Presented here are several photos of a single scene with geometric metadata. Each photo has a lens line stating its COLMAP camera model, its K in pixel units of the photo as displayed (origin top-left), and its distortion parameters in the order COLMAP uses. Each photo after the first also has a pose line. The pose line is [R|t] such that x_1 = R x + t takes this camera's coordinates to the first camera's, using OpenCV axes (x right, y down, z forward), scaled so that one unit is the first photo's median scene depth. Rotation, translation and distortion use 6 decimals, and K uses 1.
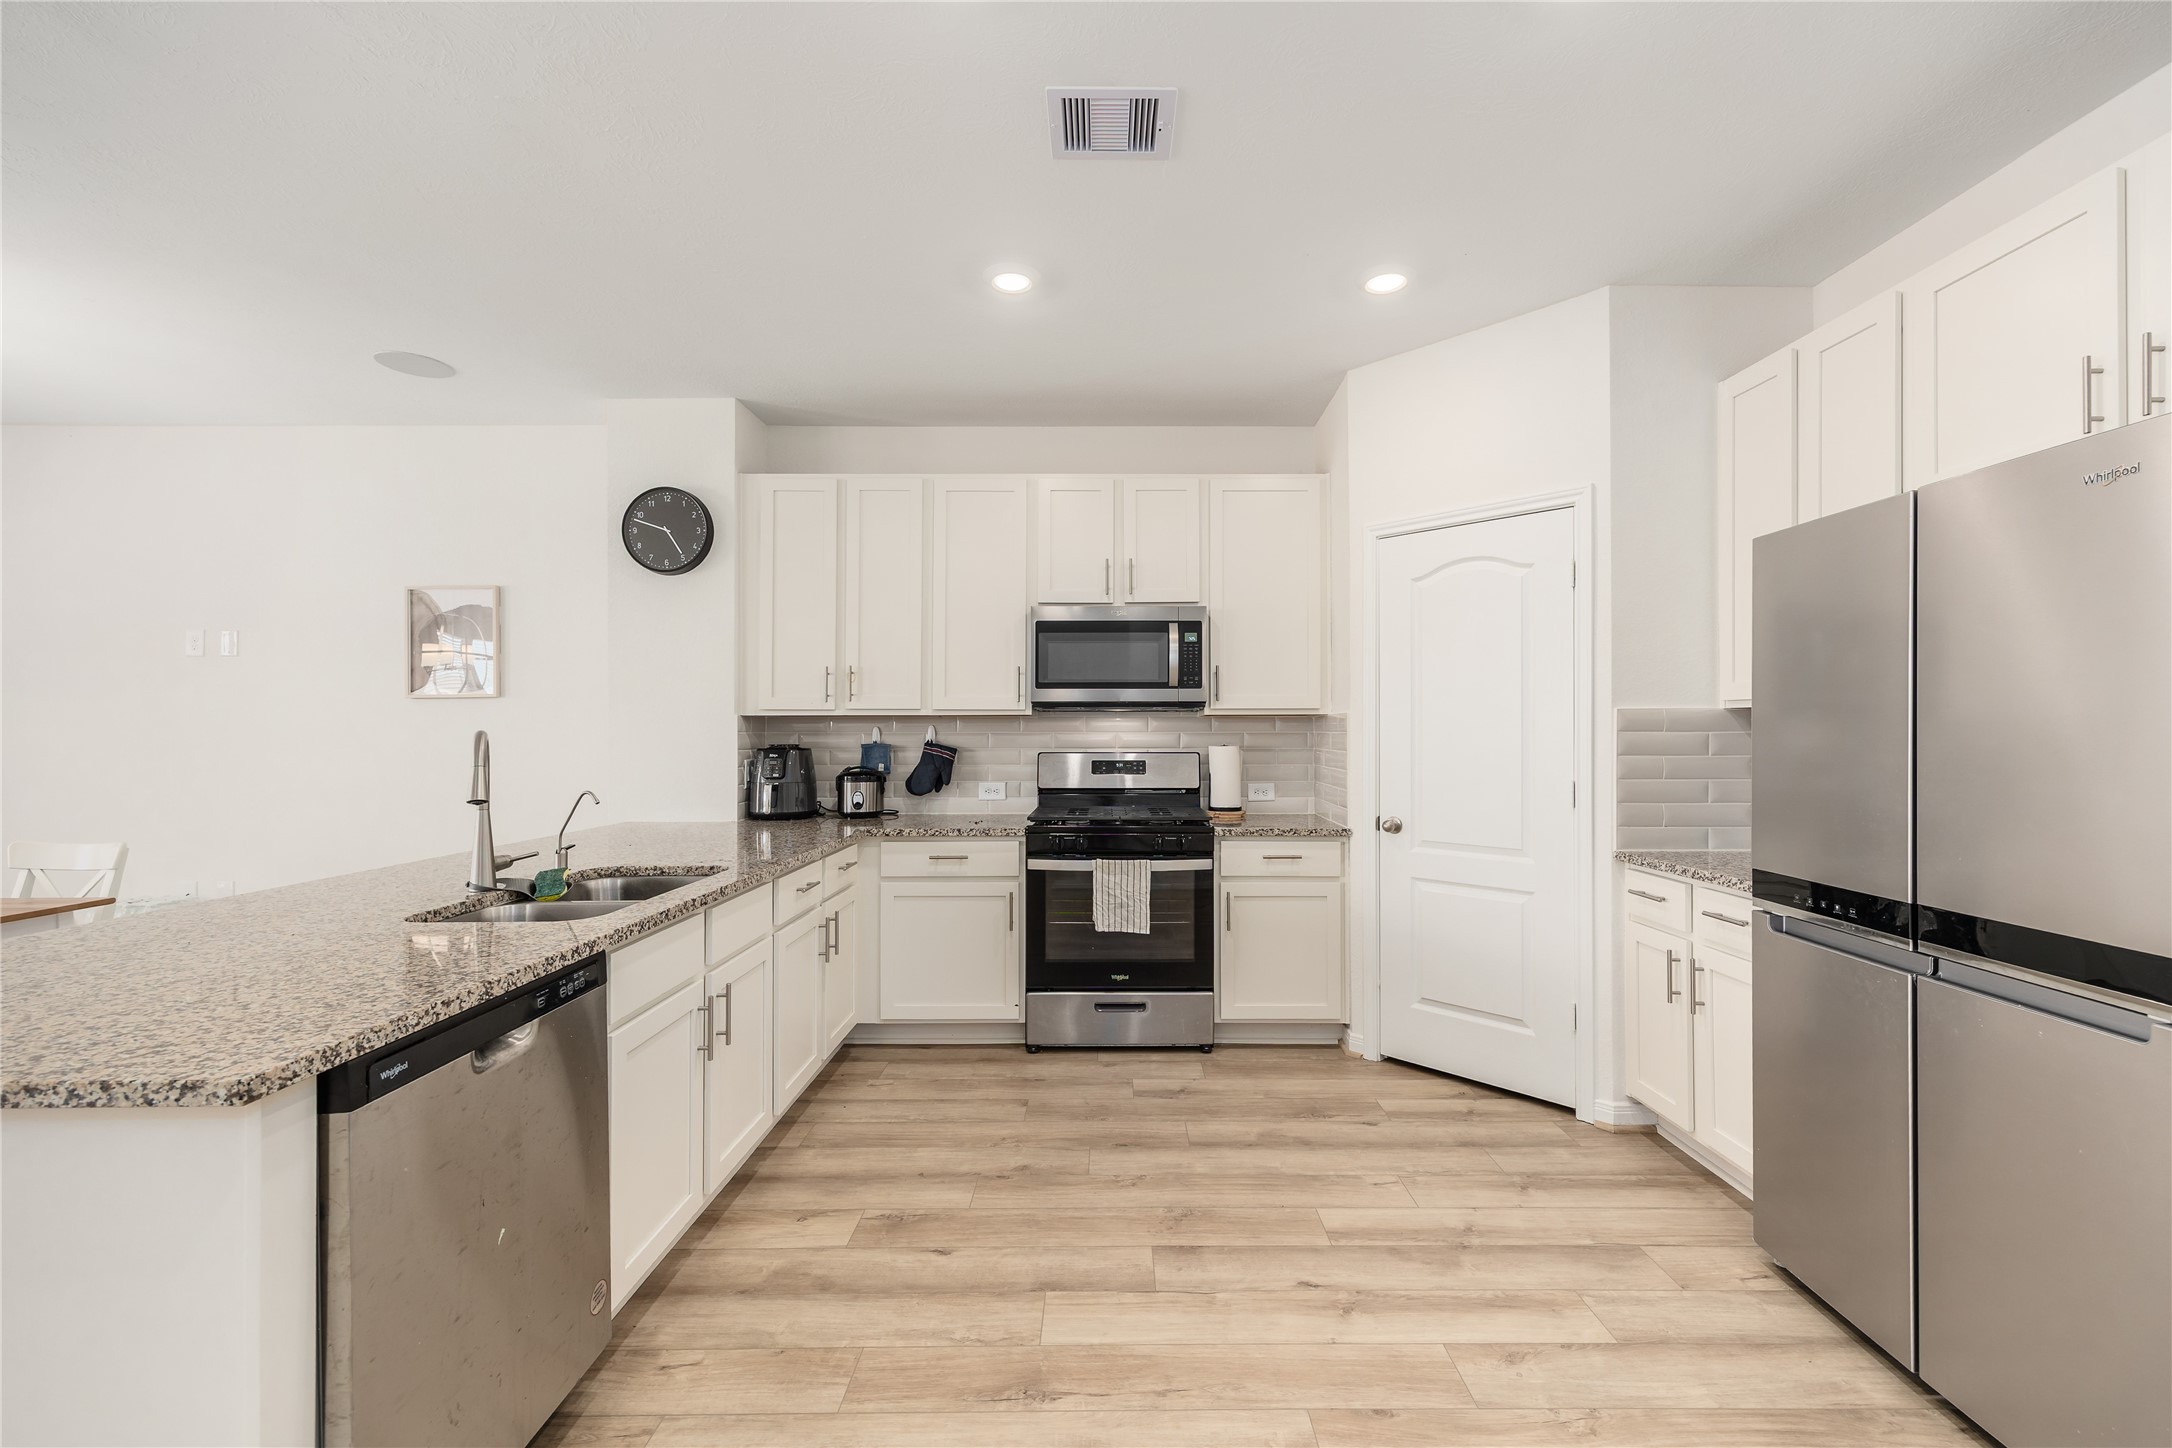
lens RADIAL K [[897.2, 0, 1125.8], [0, 897.2, 727.2], [0, 0, 1]] dist [0.002120, -0.000584]
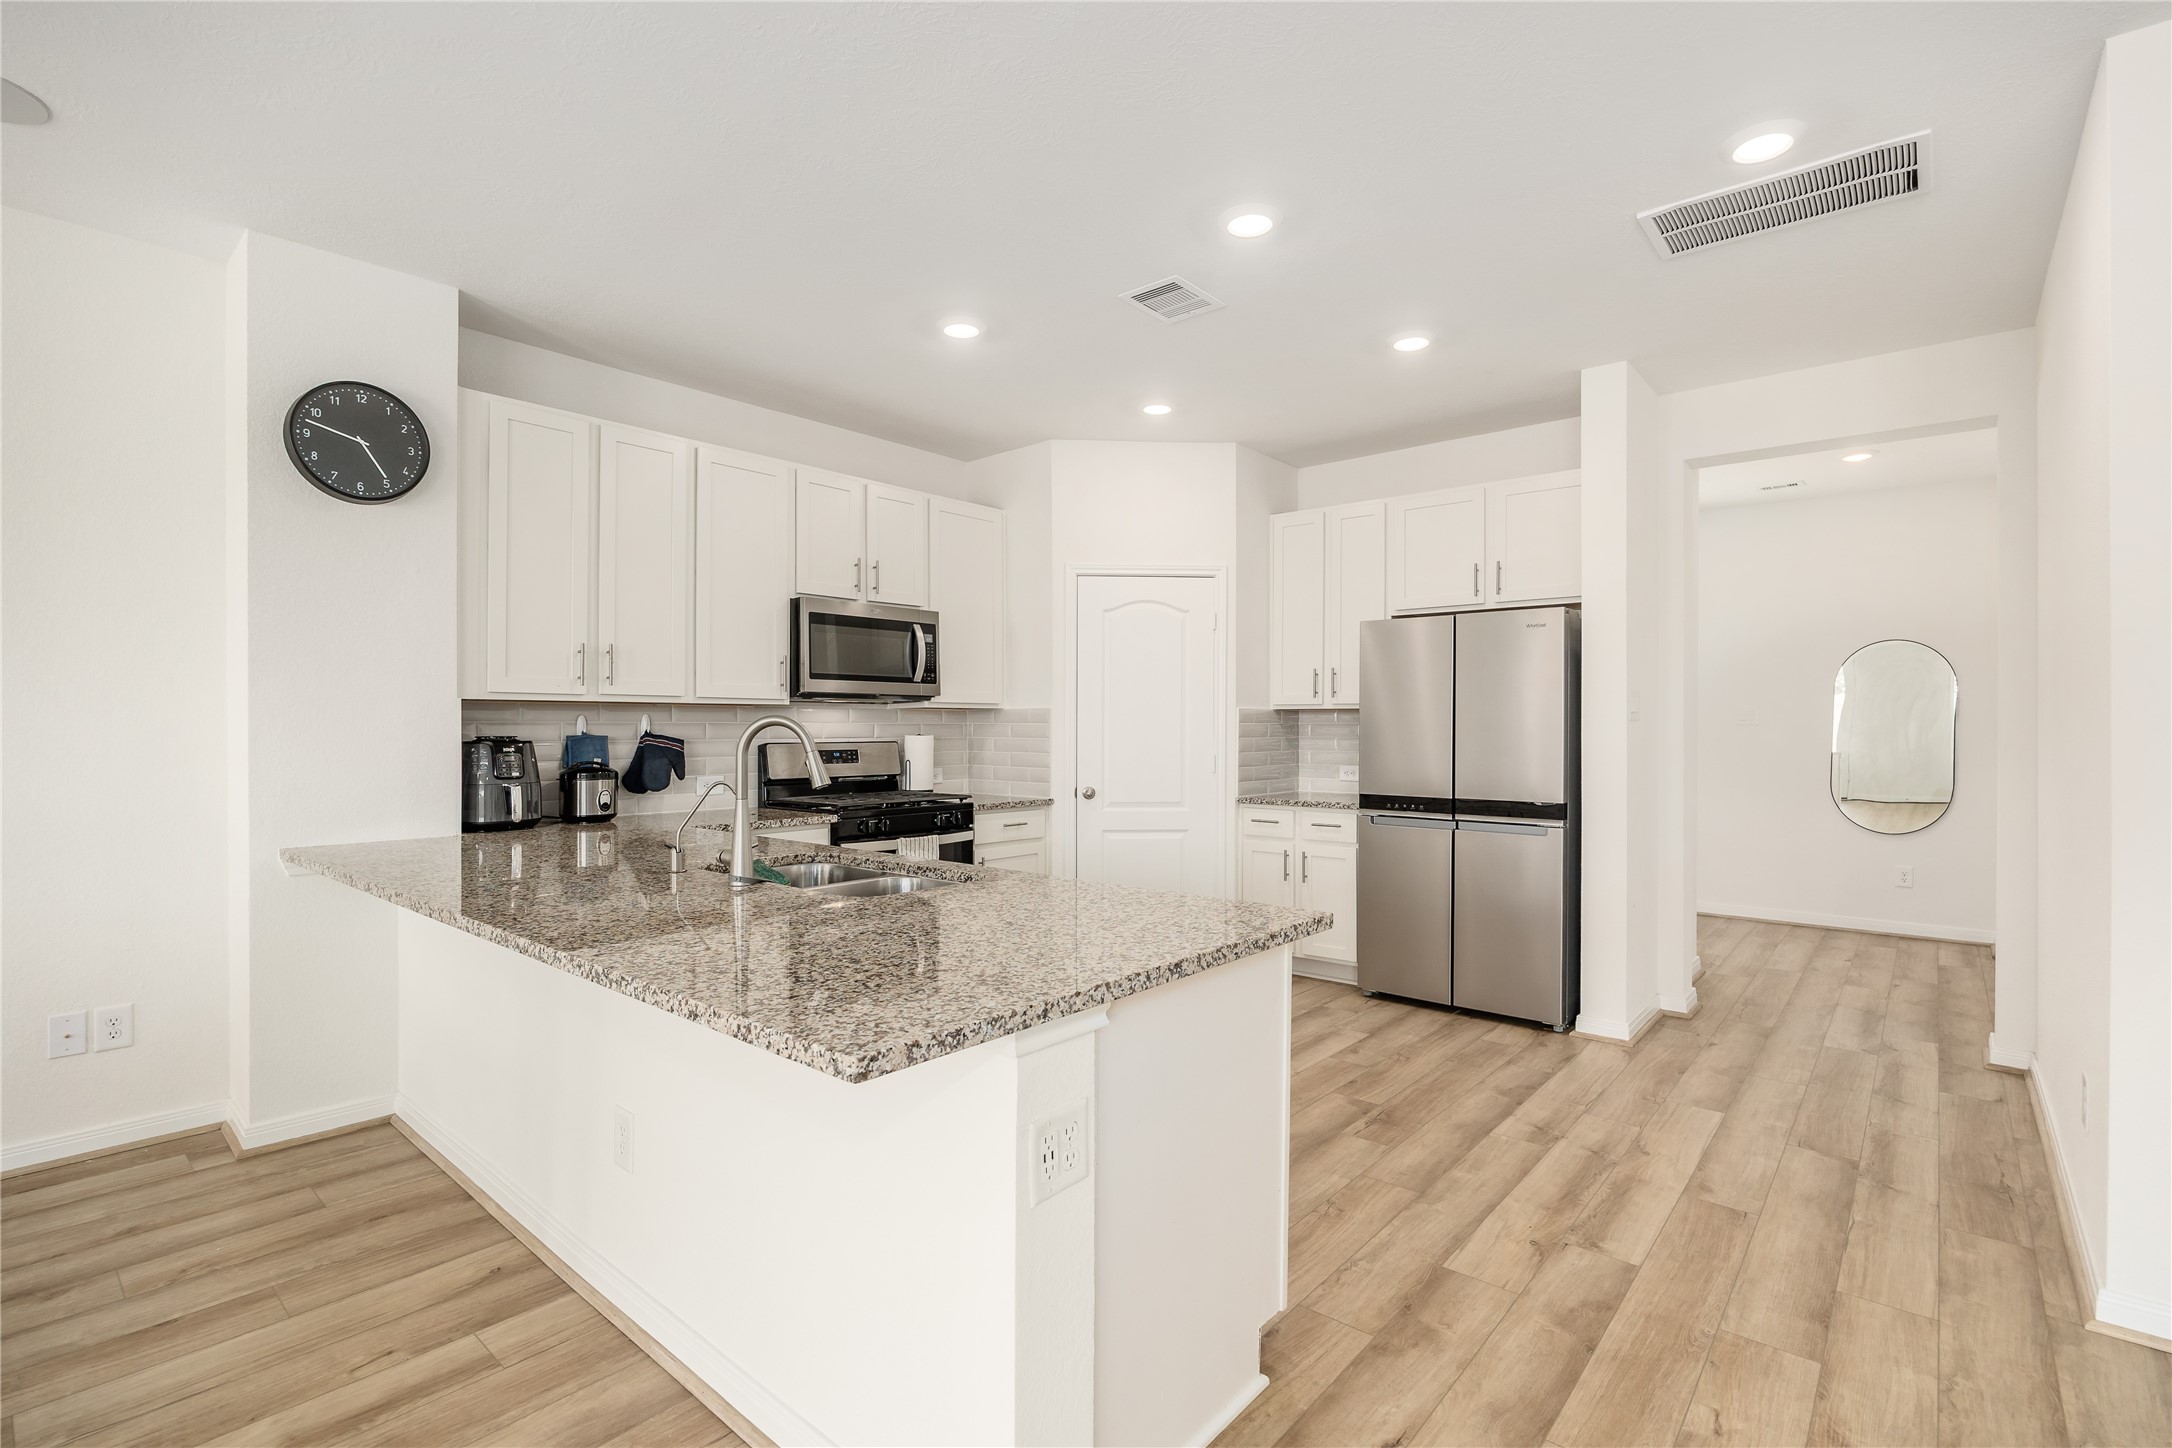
lens RADIAL K [[1001.9, 0, 1116.8], [0, 1001.9, 729.5], [0, 0, 1]] dist [0.000526, -0.000649]
pose [[0.644347, -0.002791, 0.764728, -0.740256], [-0.005465, 0.999951, 0.008254, 0.002520], [-0.764714, -0.009497, 0.644300, 0.009737]]
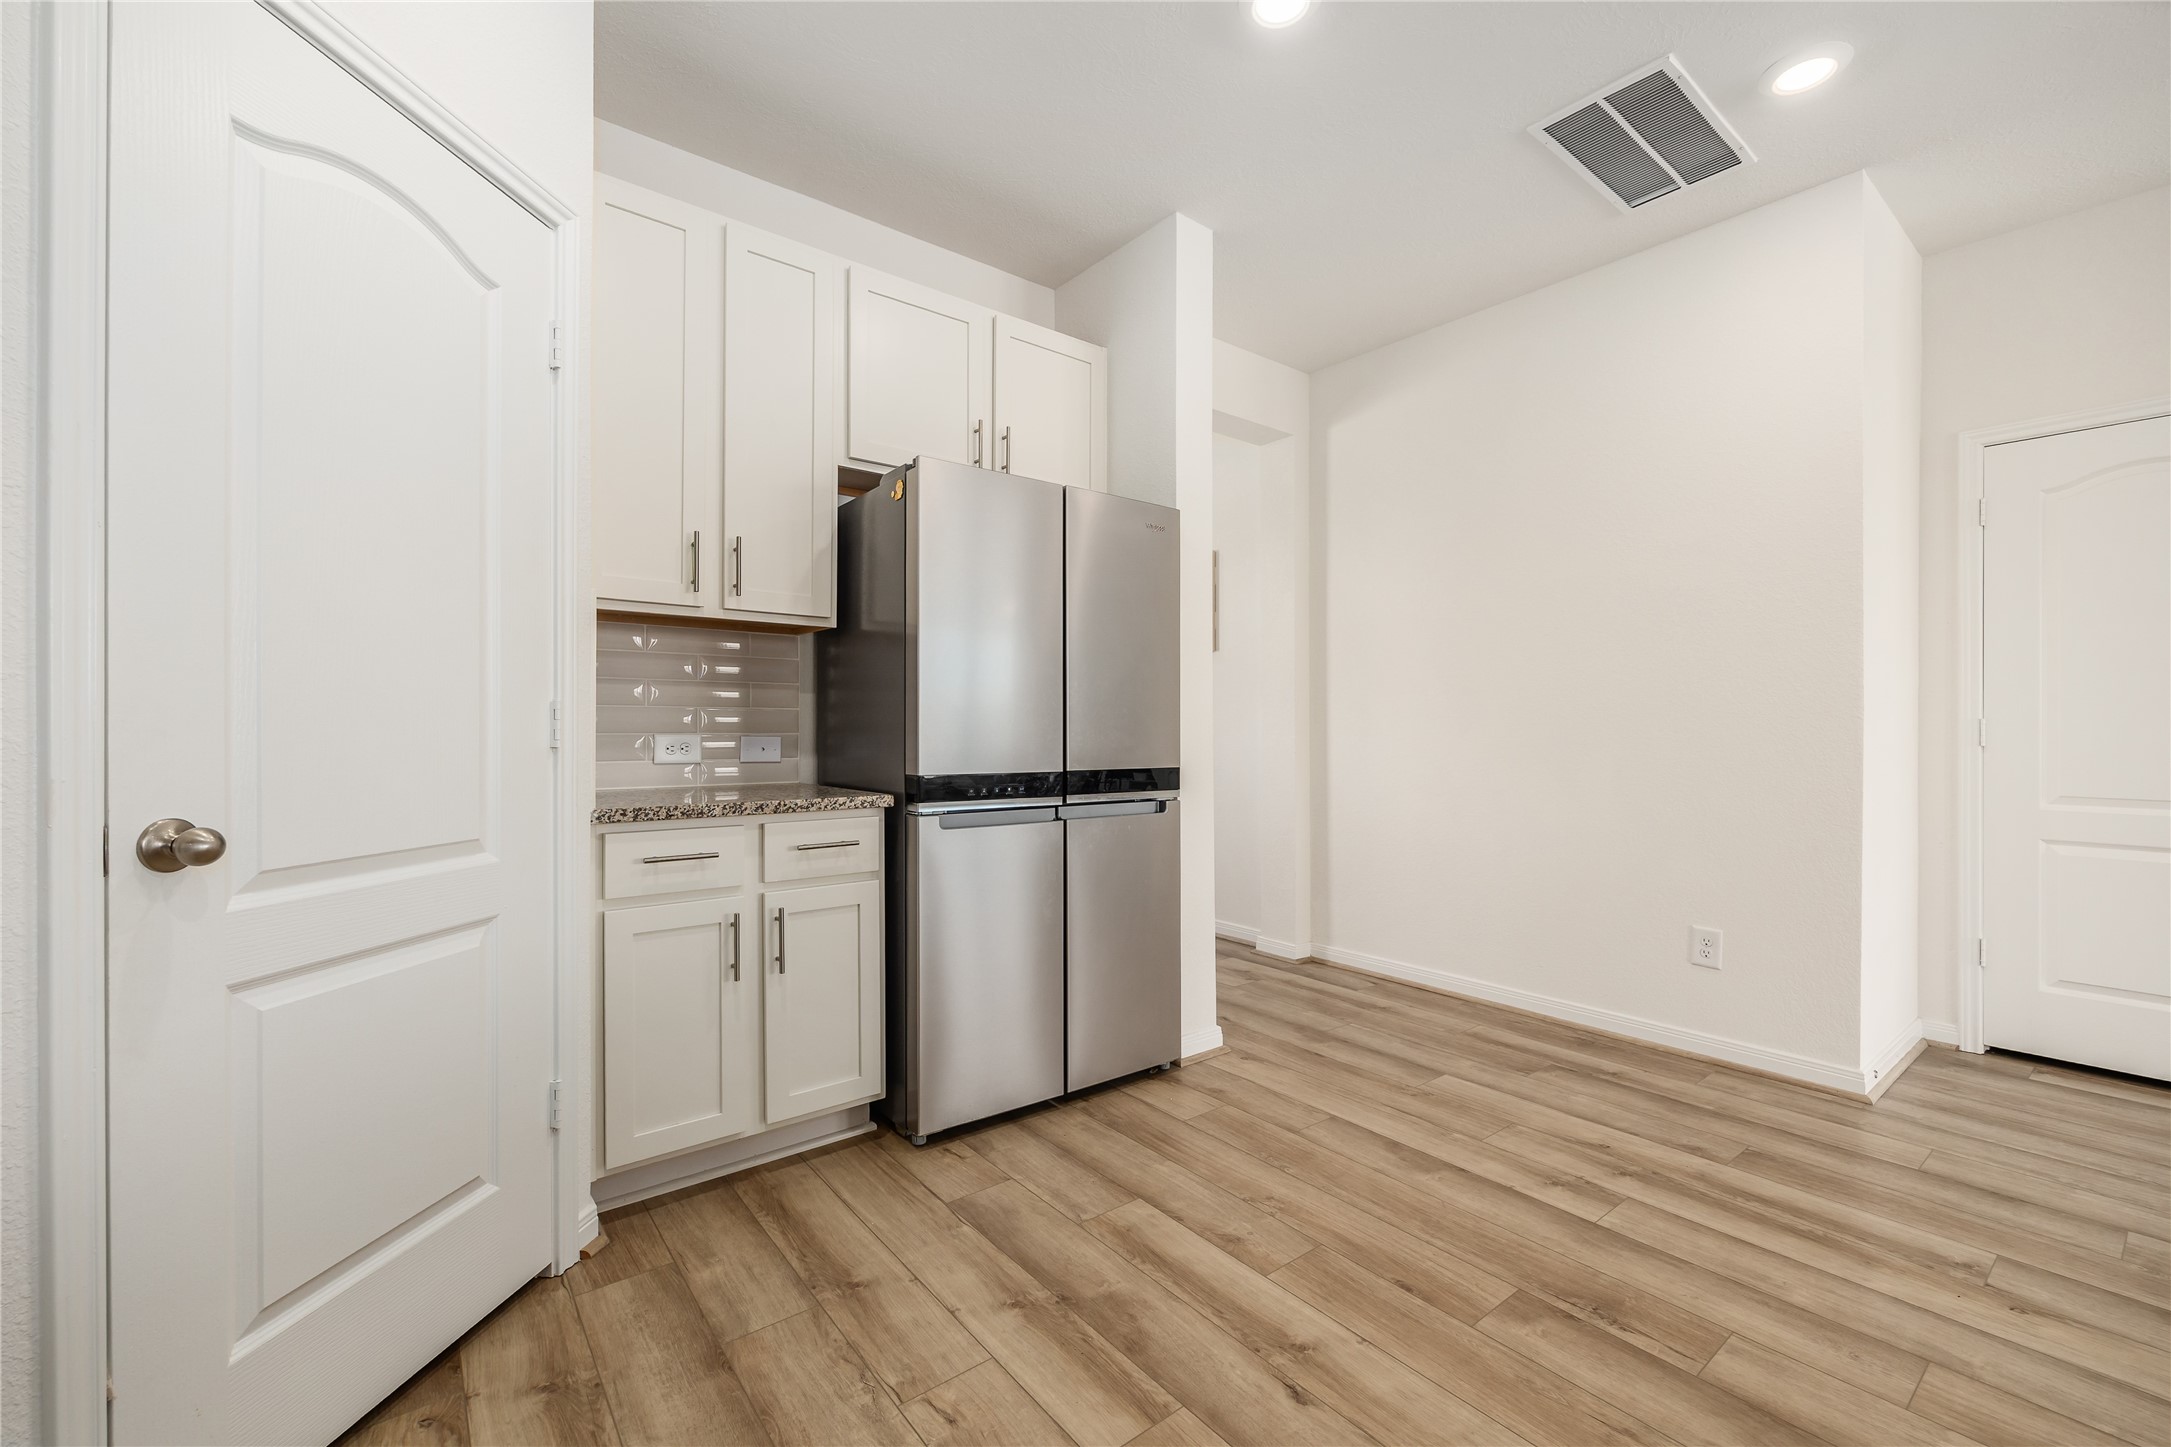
lens RADIAL K [[896.8, 0, 1081.1], [0, 896.8, 731.7], [0, 0, 1]] dist [0.002120, -0.000584]
pose [[-0.603501, -0.003375, 0.797355, -0.135815], [-0.006481, 0.999979, -0.000672, 0.061445], [-0.797336, -0.005573, -0.603510, 0.856453]]
